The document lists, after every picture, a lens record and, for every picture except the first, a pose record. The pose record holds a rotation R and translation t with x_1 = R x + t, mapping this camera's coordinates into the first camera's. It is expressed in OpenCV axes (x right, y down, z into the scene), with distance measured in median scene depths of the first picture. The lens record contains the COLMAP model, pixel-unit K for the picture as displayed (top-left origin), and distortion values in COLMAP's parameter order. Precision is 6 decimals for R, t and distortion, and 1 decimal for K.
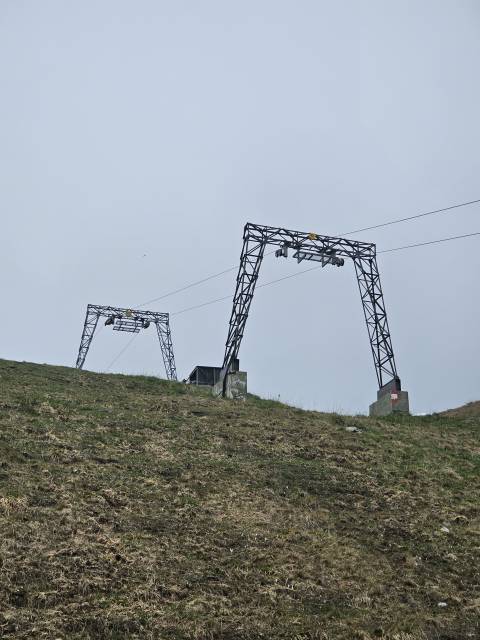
lens RADIAL K [[1287.8, 0, 241.2], [0, 1287.8, 319.4], [0, 0, 1]] dist [0.132673, 0.000000]
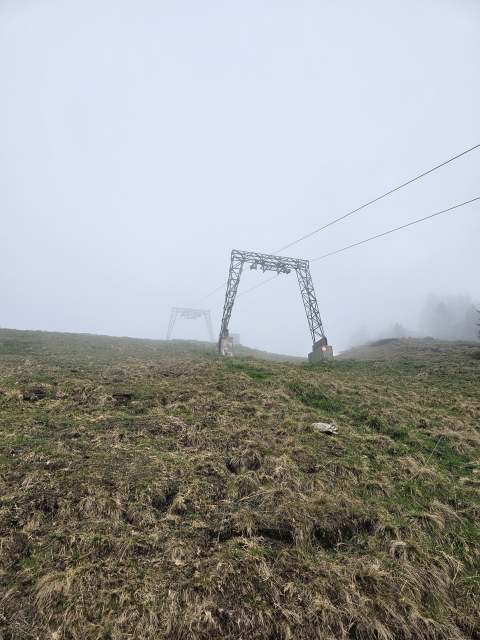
lens RADIAL K [[467.9, 0, 236.4], [0, 467.9, 320.8], [0, 0, 1]] dist [0.041191, -0.007447]
pose [[0.998483, -0.034168, -0.043182, 0.032923], [0.034550, 0.999370, 0.008139, 0.014233], [0.042877, -0.009618, 0.999034, 0.376420]]
